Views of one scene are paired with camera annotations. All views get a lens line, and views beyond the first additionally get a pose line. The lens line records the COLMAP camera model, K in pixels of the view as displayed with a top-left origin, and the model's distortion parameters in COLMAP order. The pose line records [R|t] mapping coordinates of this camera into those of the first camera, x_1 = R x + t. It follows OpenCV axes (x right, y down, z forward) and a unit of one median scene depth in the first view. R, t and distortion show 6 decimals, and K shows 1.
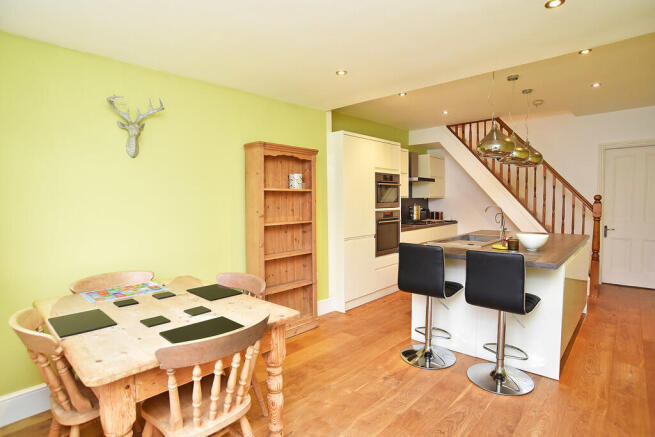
lens RADIAL K [[336.8, 0, 327.5], [0, 336.8, 218.5], [0, 0, 1]] dist [-0.001012, 0.000369]
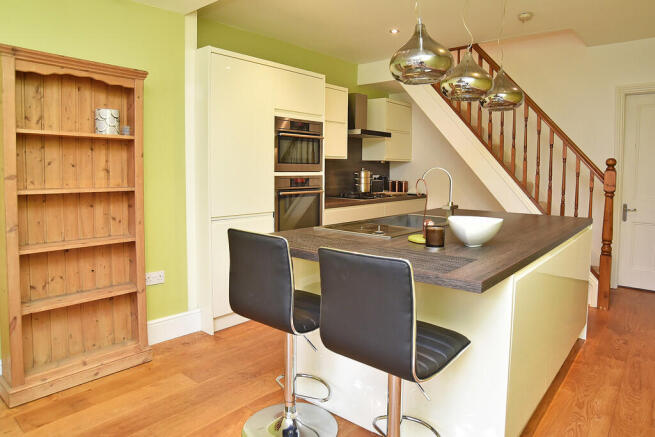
lens RADIAL K [[404.6, 0, 327.2], [0, 404.6, 193.3], [0, 0, 1]] dist [-0.026115, -0.000566]
pose [[0.999667, 0.016930, 0.019463, 0.227302], [-0.017049, 0.999837, 0.005970, 0.004676], [-0.019359, -0.006300, 0.999793, 0.219985]]
